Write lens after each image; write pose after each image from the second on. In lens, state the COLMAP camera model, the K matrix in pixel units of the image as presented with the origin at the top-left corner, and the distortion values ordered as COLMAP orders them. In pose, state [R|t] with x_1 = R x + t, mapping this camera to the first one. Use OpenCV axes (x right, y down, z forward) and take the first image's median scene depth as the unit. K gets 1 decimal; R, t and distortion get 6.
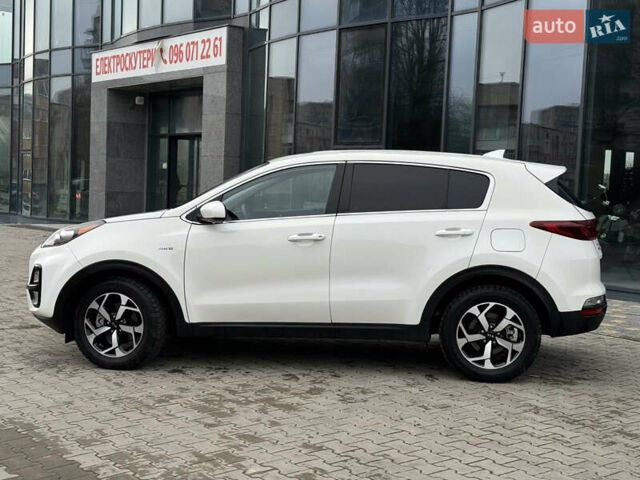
lens RADIAL K [[882.0, 0, 322.3], [0, 882.0, 245.8], [0, 0, 1]] dist [0.121060, 0.000000]
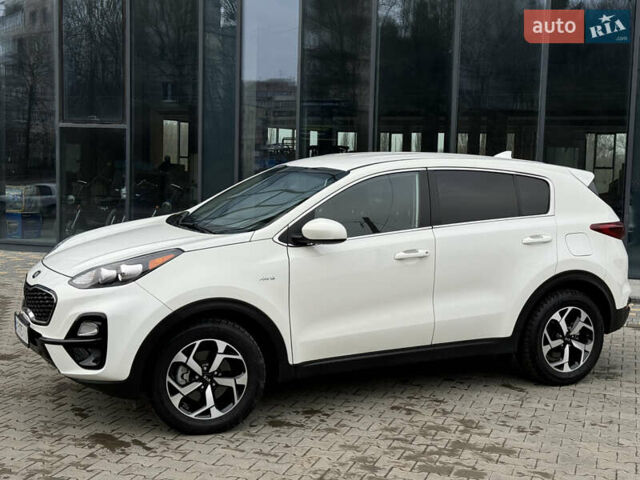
lens RADIAL K [[882.0, 0, 322.6], [0, 882.0, 236.4], [0, 0, 1]] dist [0.121060, 0.000000]
pose [[0.852300, -0.057977, 0.519830, -0.556674], [0.036805, 0.998022, 0.050966, -0.076443], [-0.521757, -0.024306, 0.852748, 0.269969]]
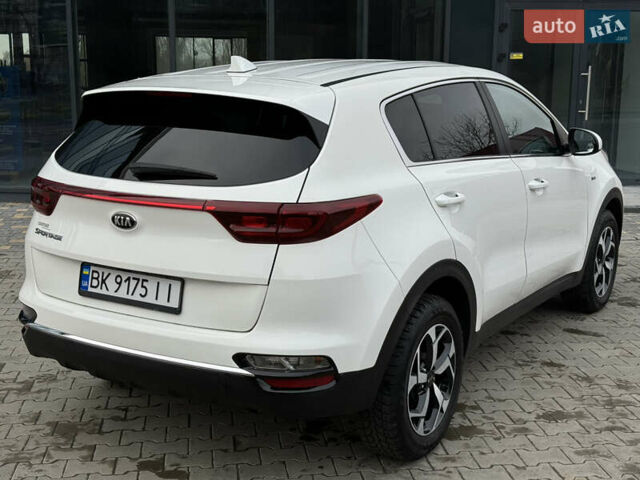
lens RADIAL K [[887.9, 0, 315.9], [0, 887.9, 237.1], [0, 0, 1]] dist [0.086720, 0.000000]
pose [[0.526305, -0.181637, 0.830669, -0.710262], [0.058739, 0.982350, 0.177588, -0.110218], [-0.848264, -0.044673, 0.527686, 0.758922]]
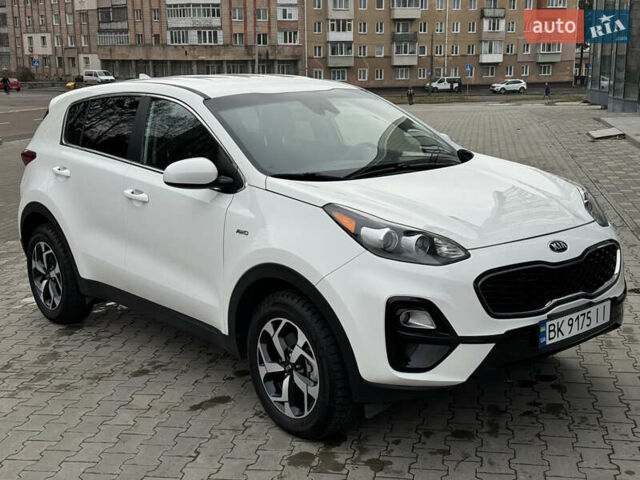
lens RADIAL K [[882.0, 0, 320.7], [0, 882.0, 251.1], [0, 0, 1]] dist [0.121060, 0.000000]
pose [[0.651185, 0.119737, -0.749414, 0.692789], [-0.011236, 0.988888, 0.148236, -0.079637], [0.758836, -0.088109, 0.645294, 0.610152]]
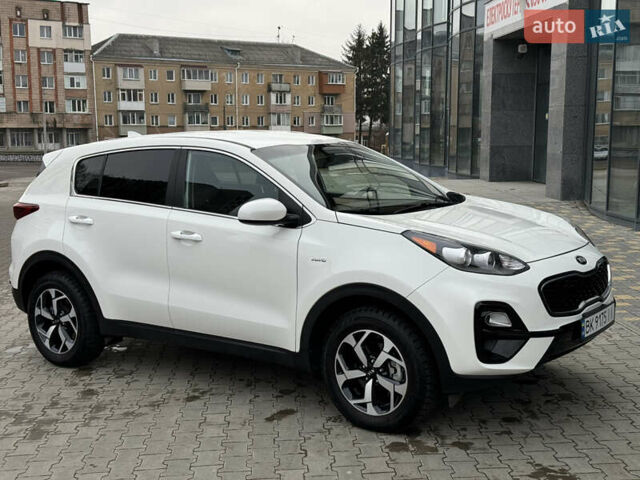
lens RADIAL K [[882.0, 0, 323.4], [0, 882.0, 239.1], [0, 0, 1]] dist [0.121060, 0.000000]
pose [[0.814124, 0.032889, -0.579759, 0.607704], [0.000653, 0.998342, 0.057551, -0.057485], [0.580691, -0.047232, 0.812753, 0.371548]]
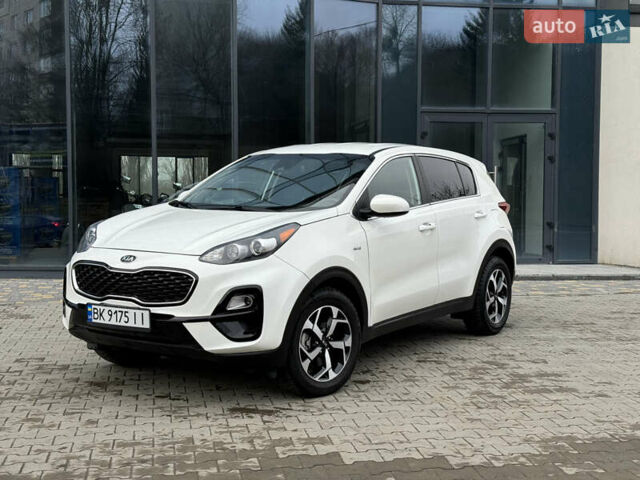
lens RADIAL K [[882.0, 0, 315.4], [0, 882.0, 238.4], [0, 0, 1]] dist [0.121060, 0.000000]
pose [[0.485673, -0.073255, 0.871066, -0.978757], [0.062880, 0.996829, 0.048772, -0.054302], [-0.871876, 0.031085, 0.488739, 0.592860]]
